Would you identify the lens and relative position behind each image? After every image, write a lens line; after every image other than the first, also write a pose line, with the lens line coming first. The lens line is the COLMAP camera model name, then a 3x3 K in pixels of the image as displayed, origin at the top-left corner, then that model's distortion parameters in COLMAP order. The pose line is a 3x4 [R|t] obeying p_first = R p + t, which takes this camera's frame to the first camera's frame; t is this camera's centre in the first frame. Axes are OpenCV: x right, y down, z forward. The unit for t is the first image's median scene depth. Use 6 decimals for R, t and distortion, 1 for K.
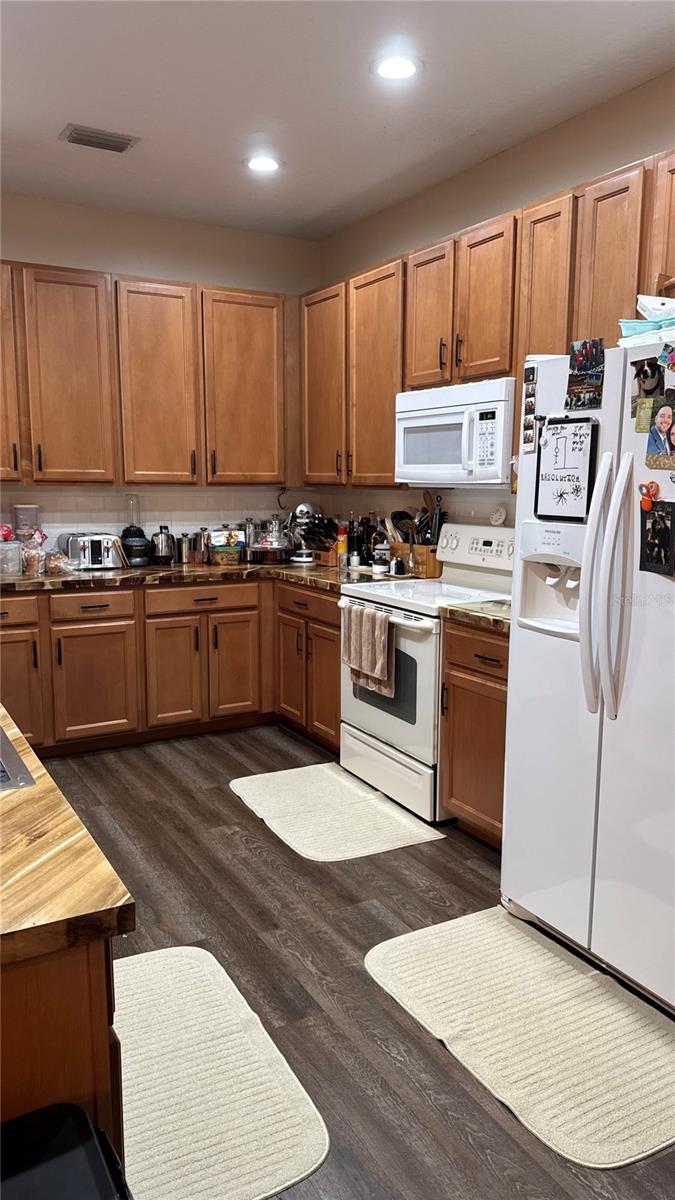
lens RADIAL K [[845.6, 0, 335.8], [0, 845.6, 601.2], [0, 0, 1]] dist [0.059012, -0.006537]
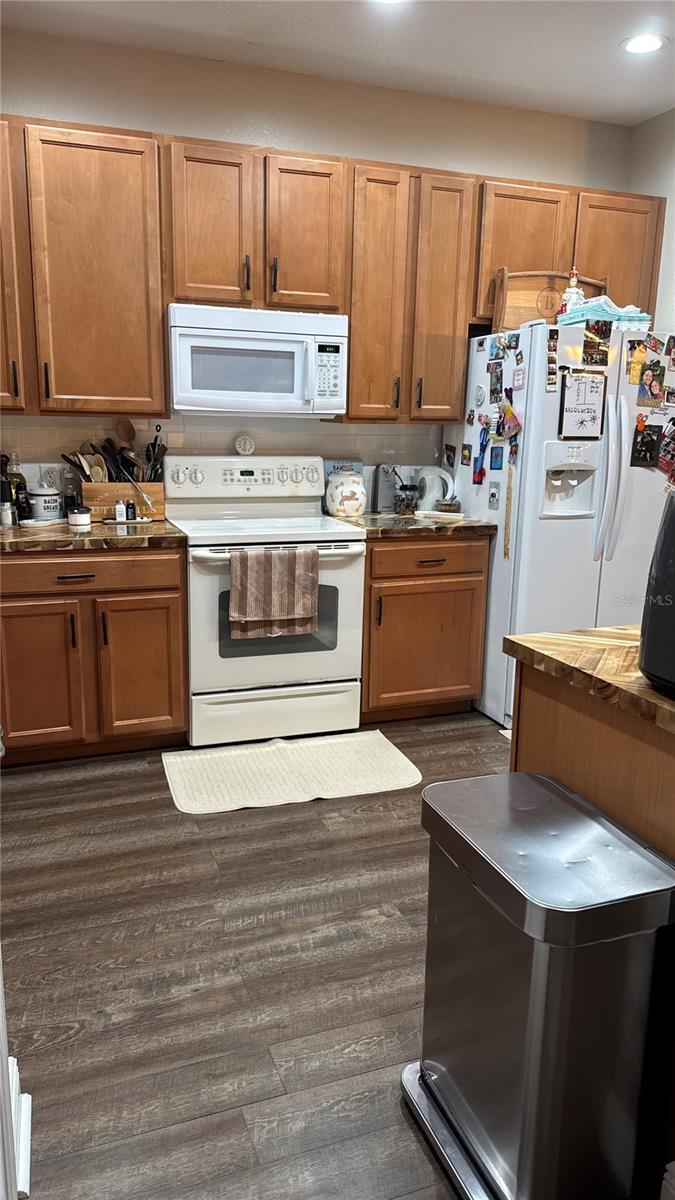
lens RADIAL K [[845.6, 0, 337.0], [0, 845.6, 604.1], [0, 0, 1]] dist [0.059012, -0.006537]
pose [[0.152257, -0.215289, 0.964608, -0.922967], [0.128640, 0.972002, 0.196634, -0.115048], [-0.979934, 0.094148, 0.175688, 0.833583]]
